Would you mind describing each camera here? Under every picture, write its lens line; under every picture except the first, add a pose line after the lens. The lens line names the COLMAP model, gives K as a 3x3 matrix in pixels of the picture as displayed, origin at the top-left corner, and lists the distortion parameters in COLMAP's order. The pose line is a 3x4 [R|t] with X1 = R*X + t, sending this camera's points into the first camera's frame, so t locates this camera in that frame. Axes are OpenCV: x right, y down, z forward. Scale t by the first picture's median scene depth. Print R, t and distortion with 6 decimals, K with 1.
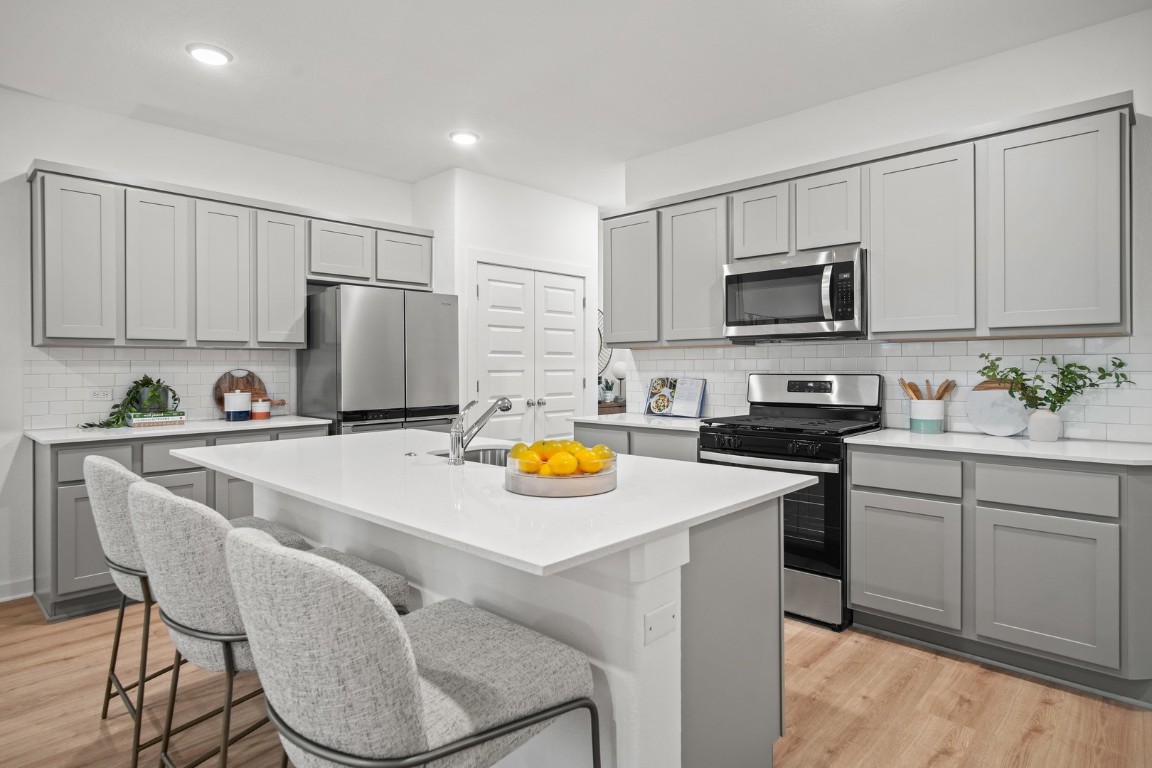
lens RADIAL K [[628.5, 0, 576.2], [0, 628.5, 368.6], [0, 0, 1]] dist [0.000736, 0.000224]
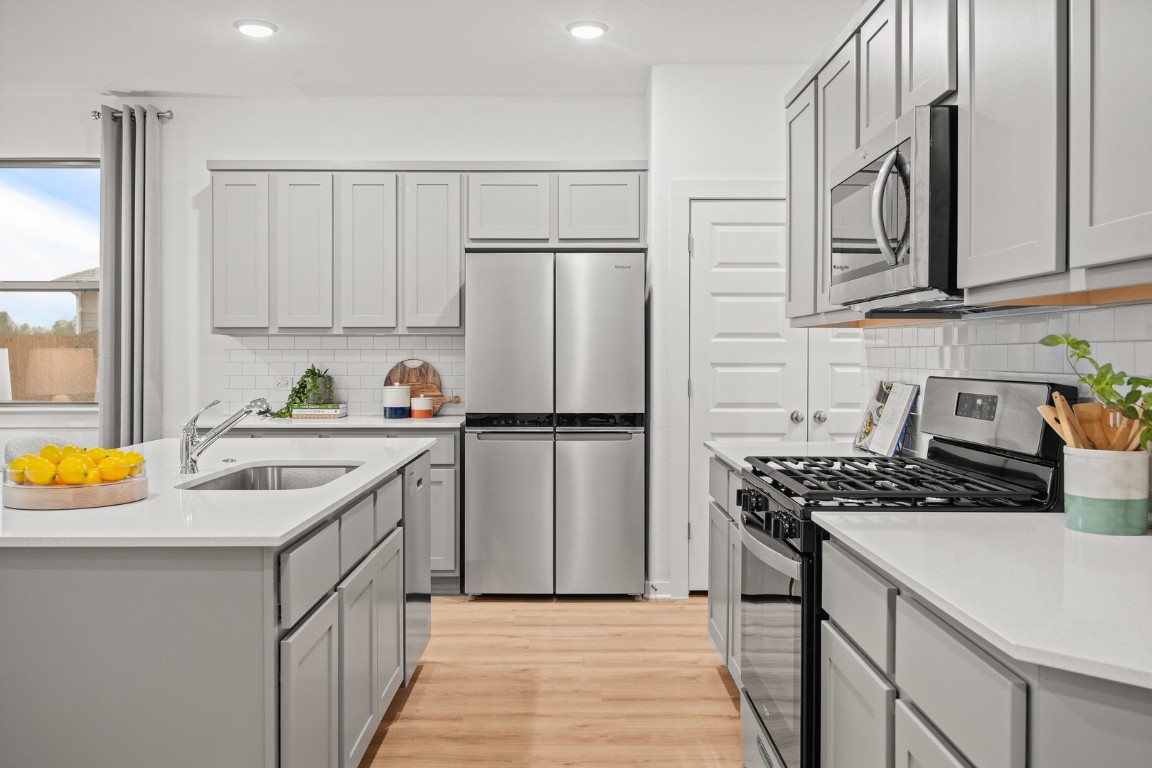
lens RADIAL K [[919.6, 0, 576.1], [0, 919.6, 359.2], [0, 0, 1]] dist [-0.004020, -0.002685]
pose [[0.691285, 0.005871, -0.722558, 0.541675], [-0.005433, 0.999981, 0.002927, -0.003722], [0.722562, 0.001902, 0.691304, 0.291854]]
